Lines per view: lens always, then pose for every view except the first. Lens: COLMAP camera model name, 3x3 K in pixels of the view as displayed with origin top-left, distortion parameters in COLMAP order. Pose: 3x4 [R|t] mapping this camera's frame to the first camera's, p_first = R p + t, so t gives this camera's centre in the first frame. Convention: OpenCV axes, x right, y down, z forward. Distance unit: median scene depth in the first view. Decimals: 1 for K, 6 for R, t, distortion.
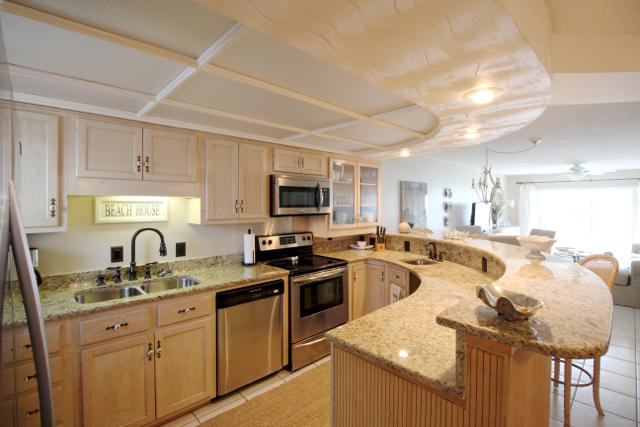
lens RADIAL K [[303.6, 0, 320.0], [0, 303.6, 213.5], [0, 0, 1]] dist [-0.002117, -0.000464]
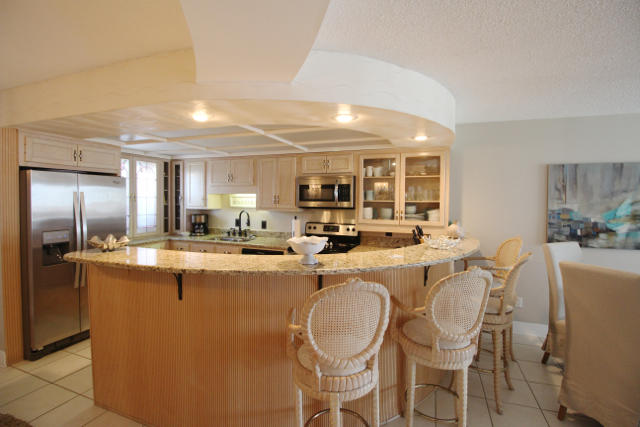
lens RADIAL K [[303.6, 0, 320.0], [0, 303.6, 213.5], [0, 0, 1]] dist [-0.002117, -0.000464]
pose [[0.434530, 0.052969, -0.899098, 1.290270], [-0.033744, 0.998526, 0.042519, -0.029663], [0.900025, 0.011864, 0.435677, 0.576364]]
